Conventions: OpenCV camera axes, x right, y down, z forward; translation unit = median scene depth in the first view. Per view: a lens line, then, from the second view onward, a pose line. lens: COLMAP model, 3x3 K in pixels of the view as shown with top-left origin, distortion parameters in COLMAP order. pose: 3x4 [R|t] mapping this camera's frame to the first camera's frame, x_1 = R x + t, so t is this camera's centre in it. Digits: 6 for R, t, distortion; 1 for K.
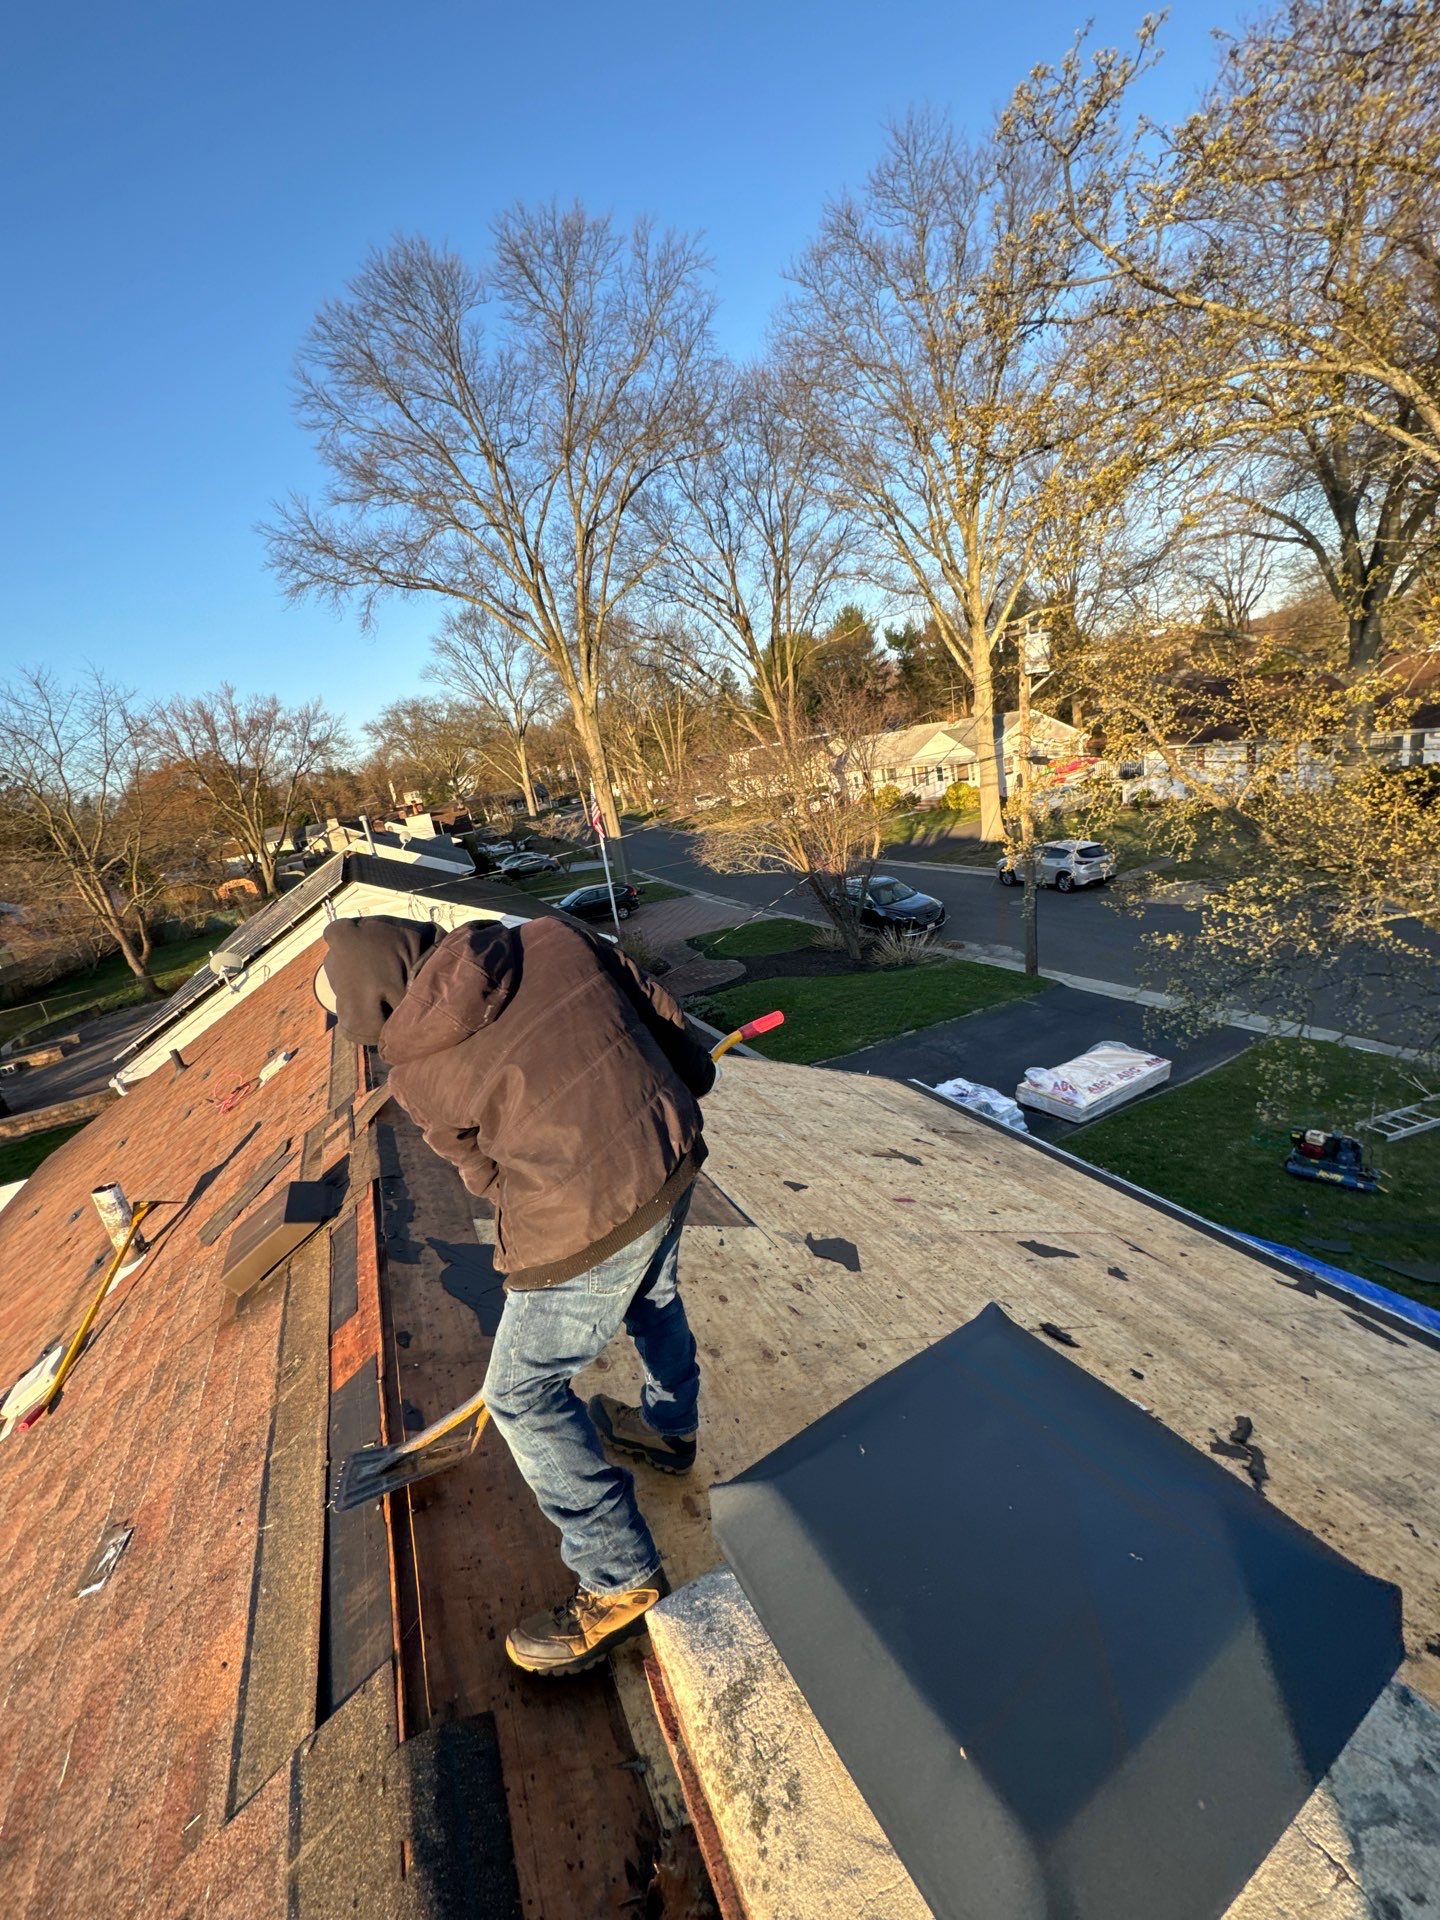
lens RADIAL K [[767.7, 0, 720.0], [0, 767.7, 960.0], [0, 0, 1]] dist [0.002624, 0.000233]
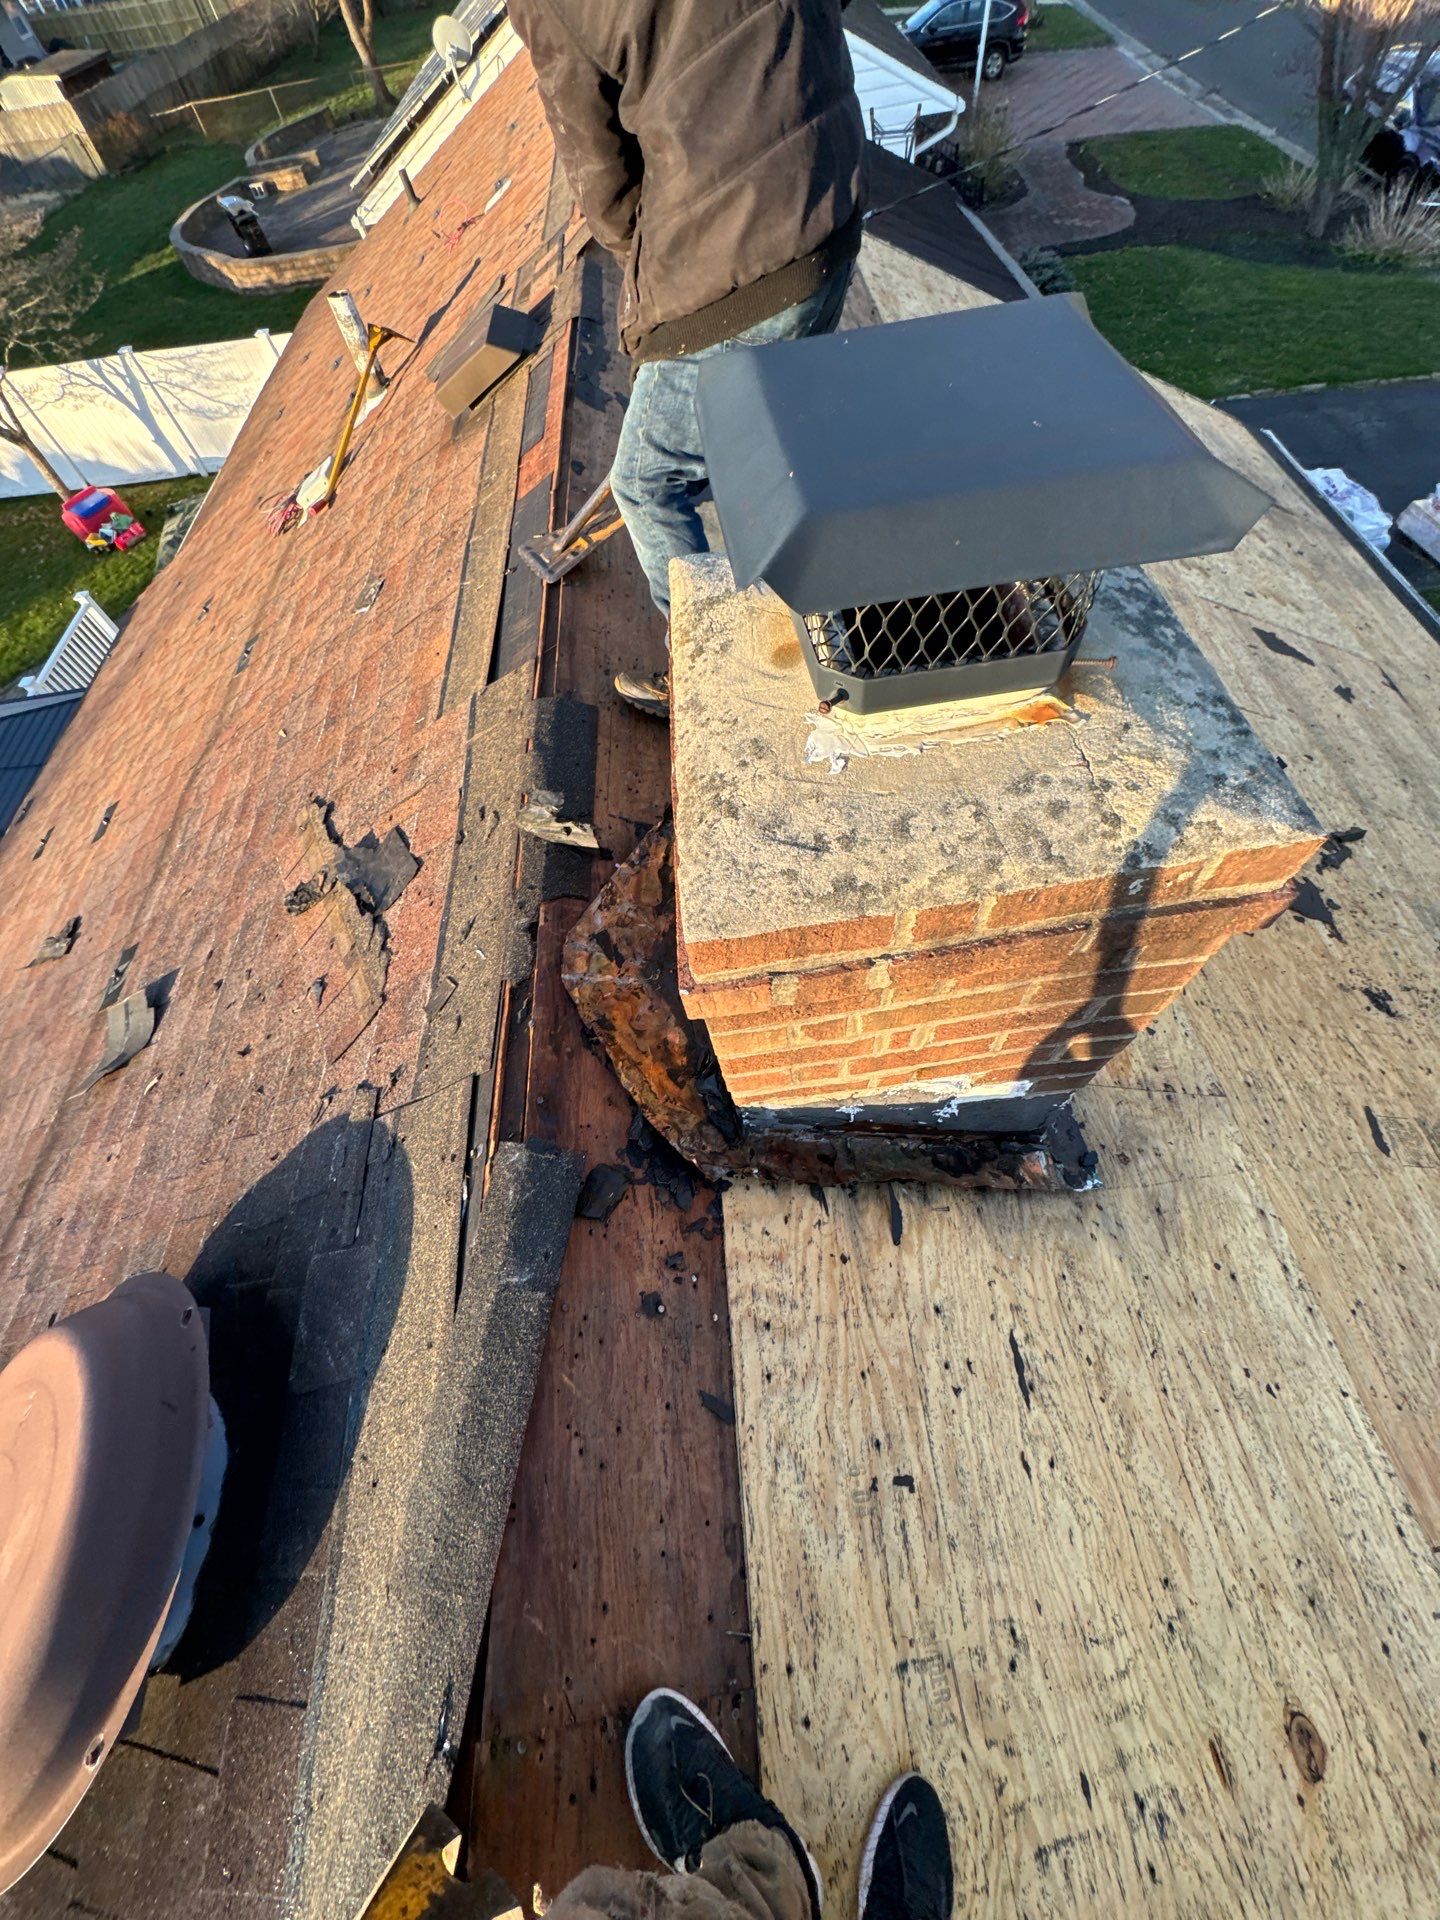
lens RADIAL K [[768.8, 0, 721.3], [0, 768.8, 950.7], [0, 0, 1]] dist [0.002265, -0.000038]
pose [[0.926861, 0.350828, -0.133599, 0.084636], [-0.152414, 0.676898, 0.720124, 0.090822], [0.343072, -0.647093, 0.680861, -0.045029]]
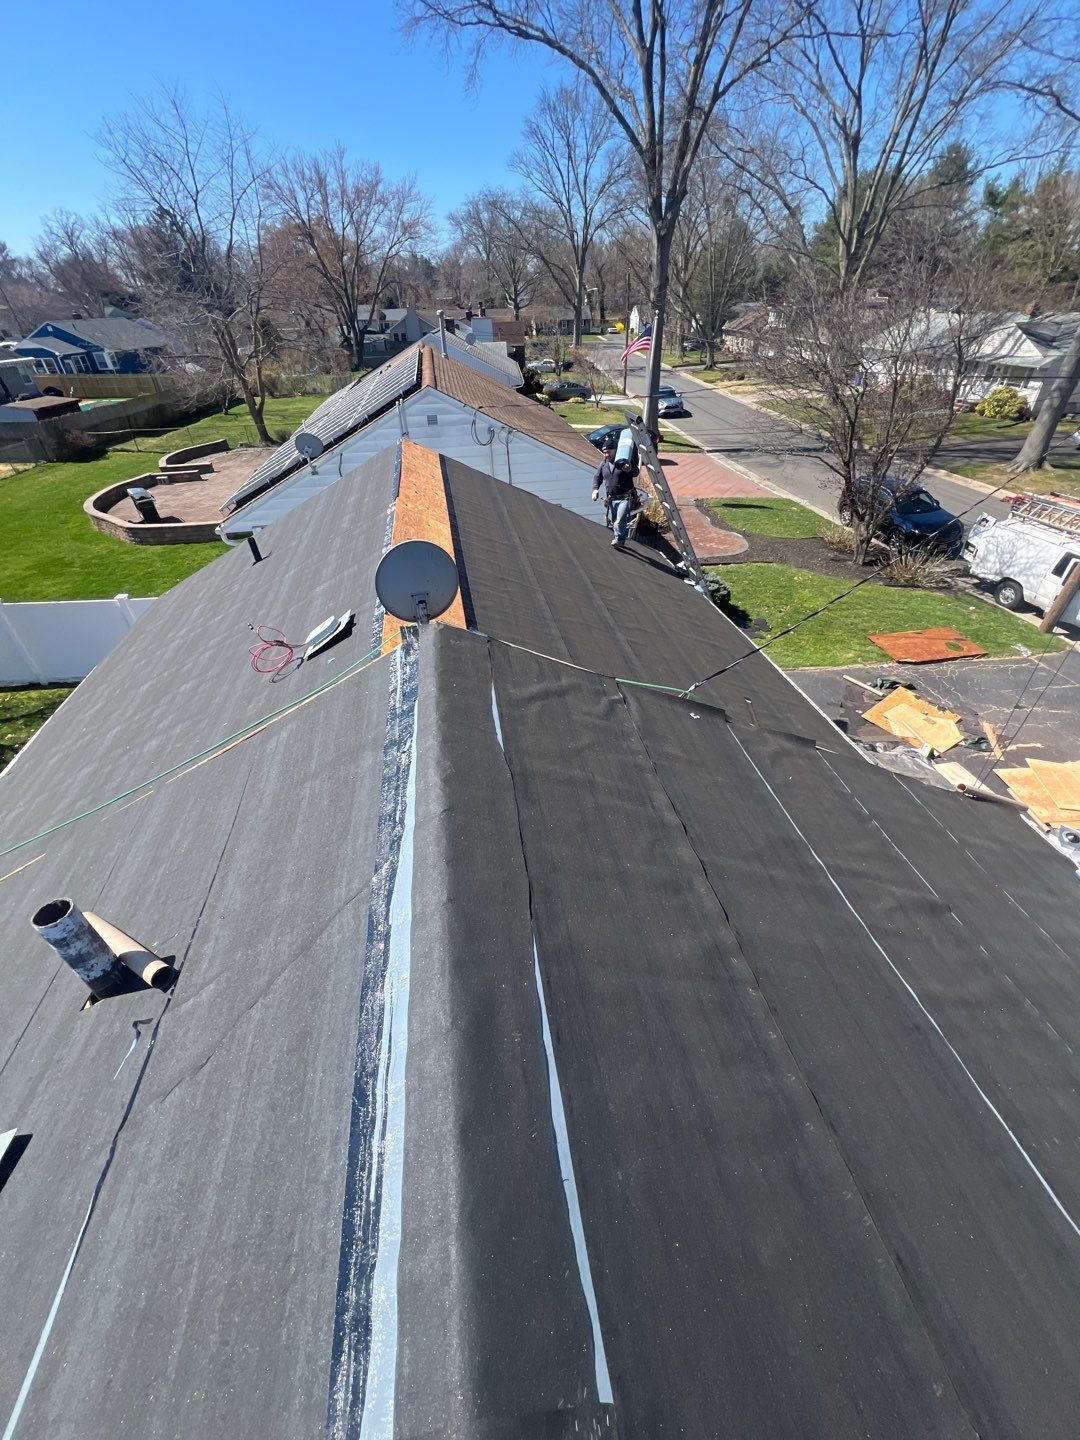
lens RADIAL K [[581.1, 0, 543.7], [0, 581.1, 710.8], [0, 0, 1]] dist [0.003568, 0.000787]
pose [[0.948356, 0.287465, -0.134110, -0.374419], [-0.219773, 0.900309, 0.375692, -0.136800], [0.228739, -0.326816, 0.916990, 0.677442]]
